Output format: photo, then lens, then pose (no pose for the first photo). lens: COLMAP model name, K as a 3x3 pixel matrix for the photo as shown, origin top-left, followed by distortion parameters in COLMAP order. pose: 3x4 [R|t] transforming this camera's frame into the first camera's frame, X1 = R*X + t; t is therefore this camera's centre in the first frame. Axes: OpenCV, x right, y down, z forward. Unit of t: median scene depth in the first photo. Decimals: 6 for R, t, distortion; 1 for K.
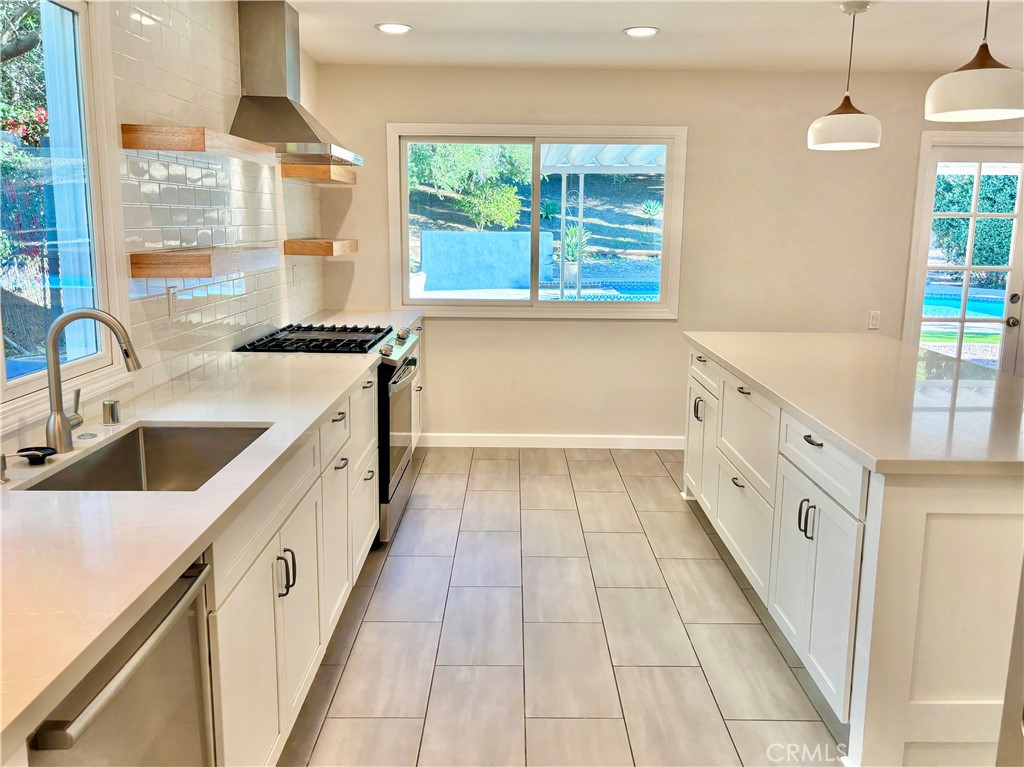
lens RADIAL K [[784.4, 0, 516.9], [0, 784.4, 384.8], [0, 0, 1]] dist [0.030440, -0.006846]
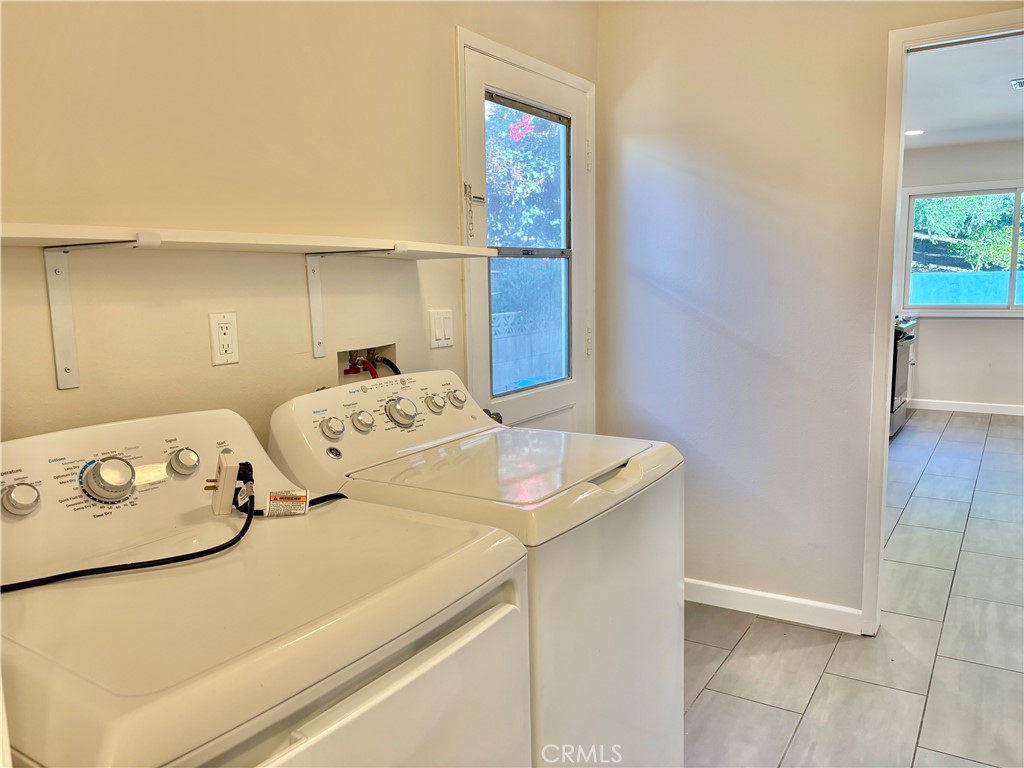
lens RADIAL K [[784.4, 0, 516.9], [0, 784.4, 385.3], [0, 0, 1]] dist [0.030440, -0.006846]
pose [[0.840697, 0.049830, -0.539208, 0.021808], [-0.087048, 0.995243, -0.043746, 0.072848], [0.534463, 0.083714, 0.841036, -0.267266]]
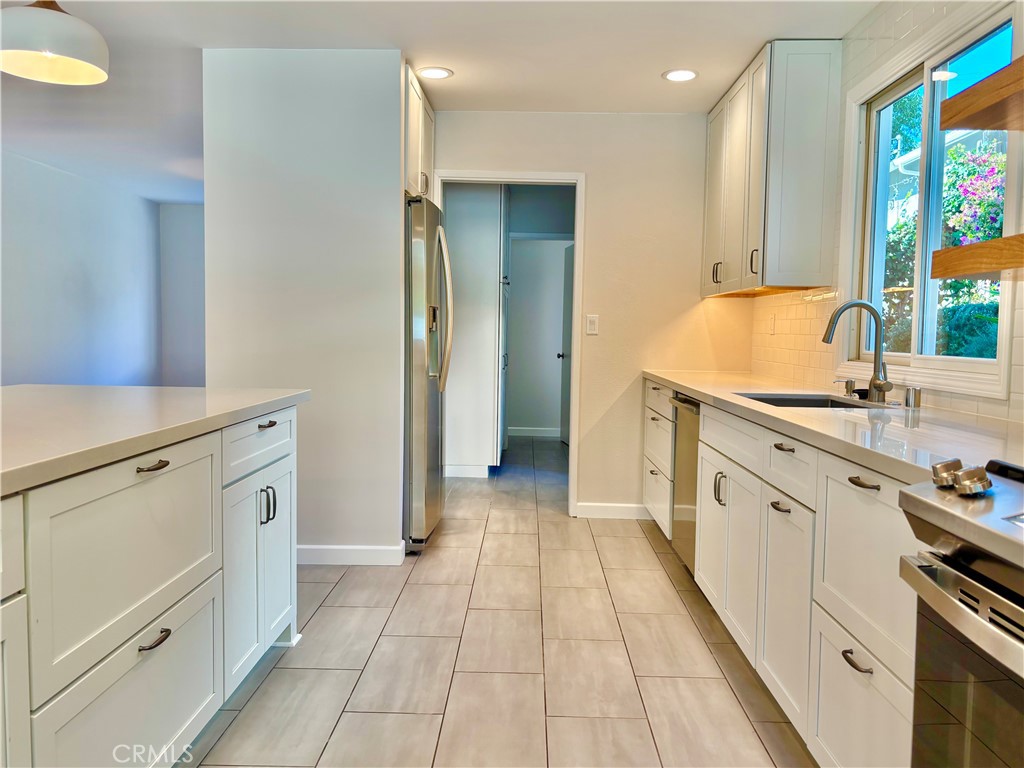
lens RADIAL K [[784.4, 0, 516.9], [0, 784.4, 385.3], [0, 0, 1]] dist [0.030440, -0.006846]
pose [[-0.999476, -0.025919, 0.019395, 0.007950], [-0.019767, 0.963101, 0.268413, -0.055608], [-0.025636, 0.267889, -0.963109, 0.420745]]
